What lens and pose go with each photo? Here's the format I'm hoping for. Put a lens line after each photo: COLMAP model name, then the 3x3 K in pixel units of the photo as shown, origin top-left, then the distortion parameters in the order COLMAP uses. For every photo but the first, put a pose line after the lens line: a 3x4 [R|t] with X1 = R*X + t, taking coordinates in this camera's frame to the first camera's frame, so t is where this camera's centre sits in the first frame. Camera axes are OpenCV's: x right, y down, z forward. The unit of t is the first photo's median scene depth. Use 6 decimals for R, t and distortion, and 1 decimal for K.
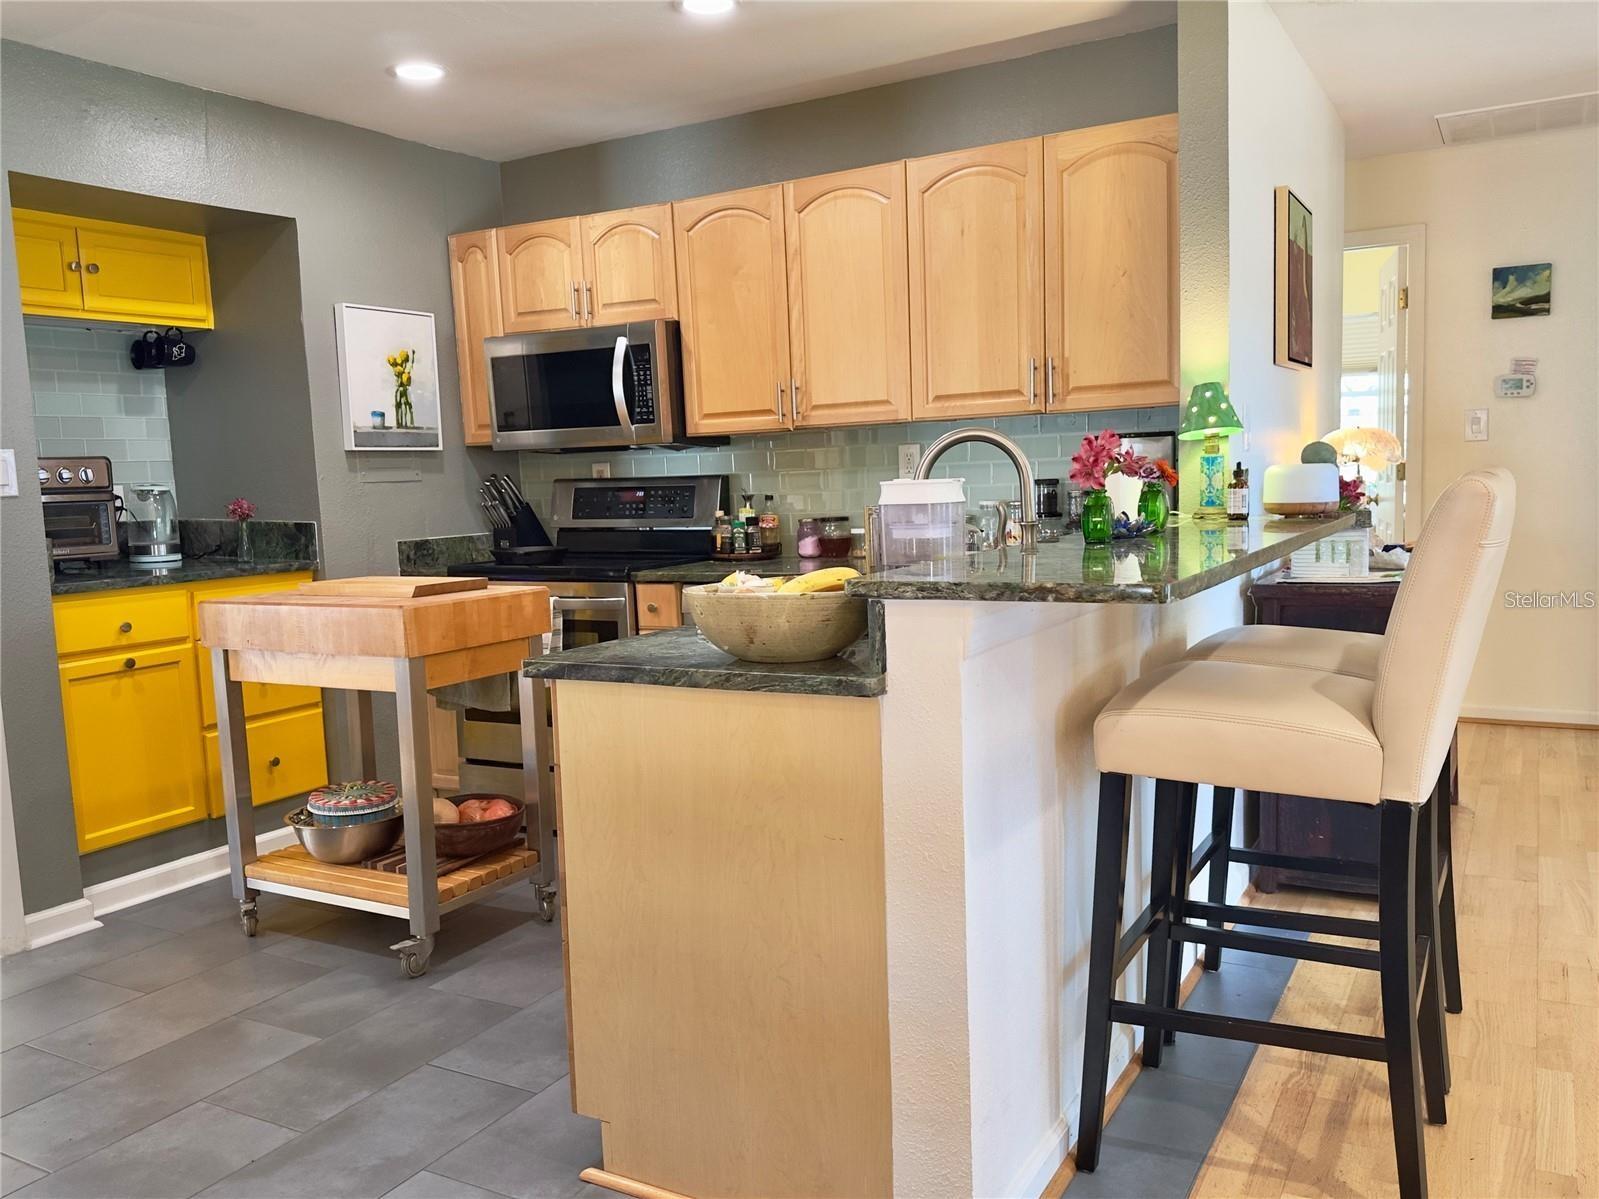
lens RADIAL K [[1282.5, 0, 797.4], [0, 1282.5, 622.3], [0, 0, 1]] dist [0.085976, -0.113913]
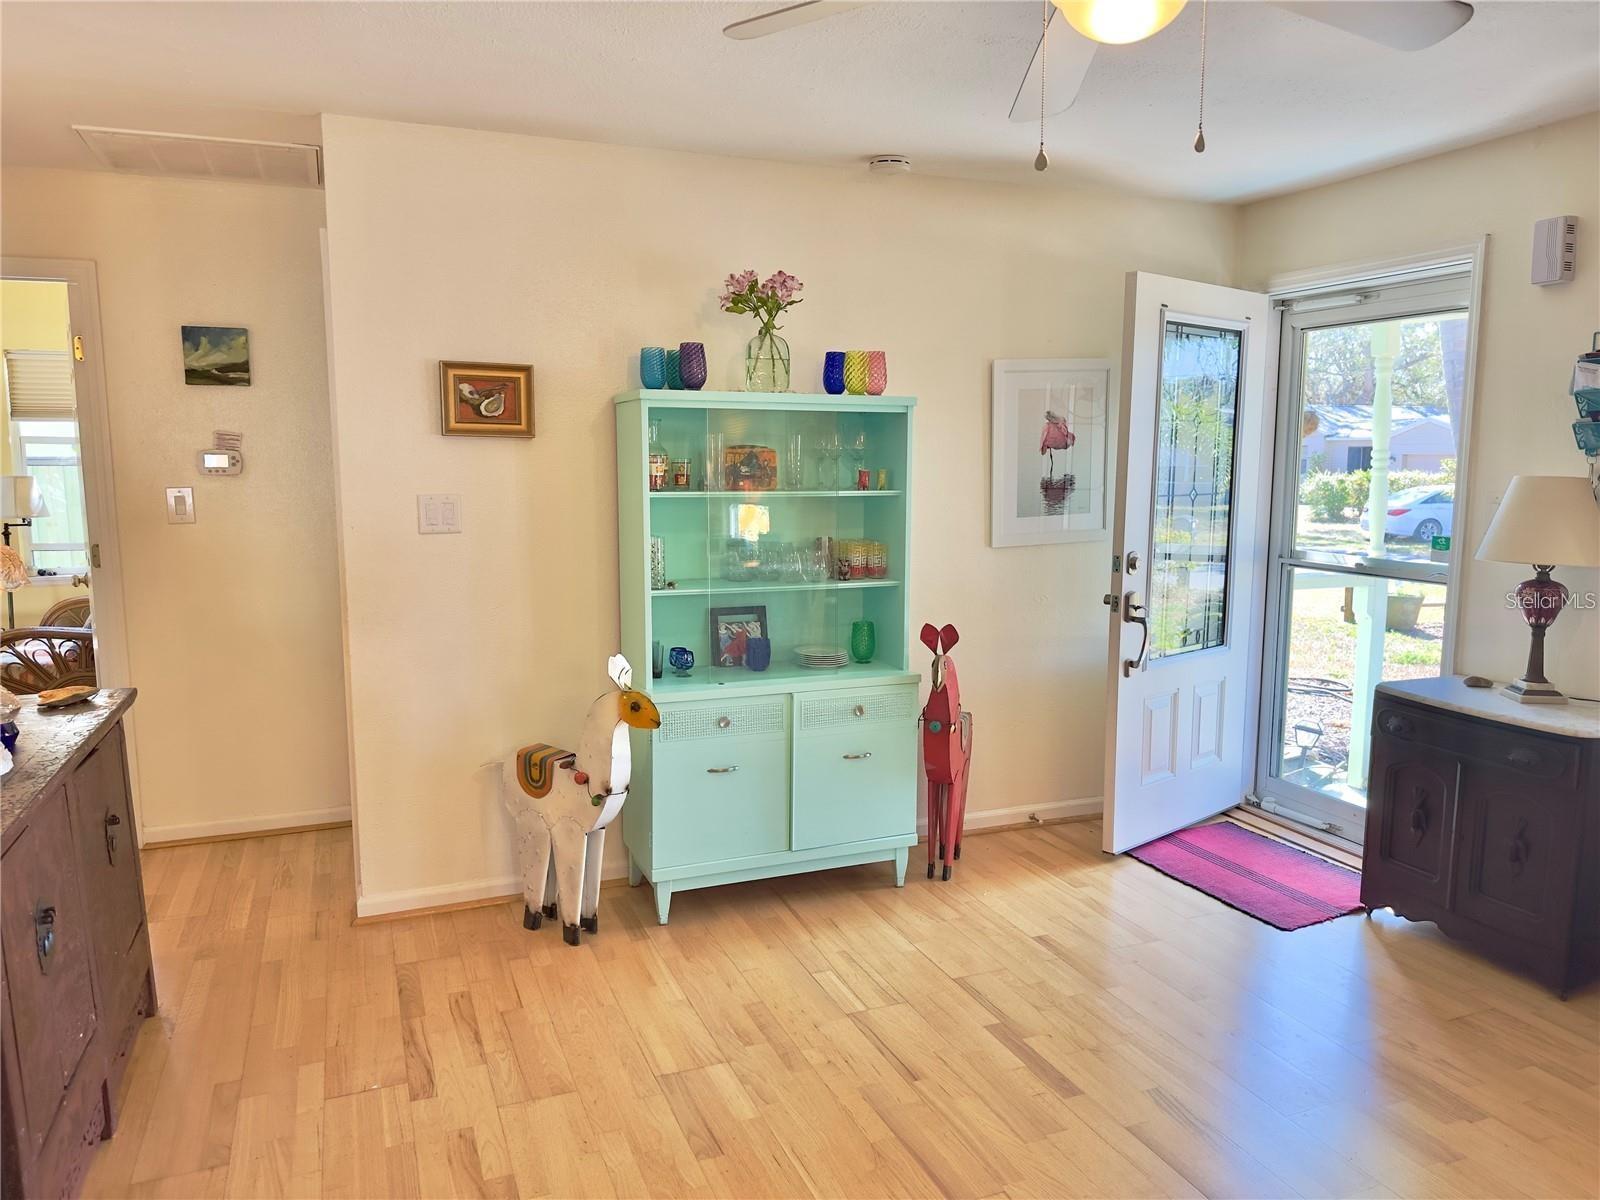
lens RADIAL K [[1127.2, 0, 793.3], [0, 1127.2, 606.9], [0, 0, 1]] dist [0.067524, -0.094647]
pose [[0.629096, -0.067986, 0.774349, 0.191320], [0.069234, 0.997109, 0.031297, -0.081653], [-0.774238, 0.033923, 0.631985, 0.214110]]
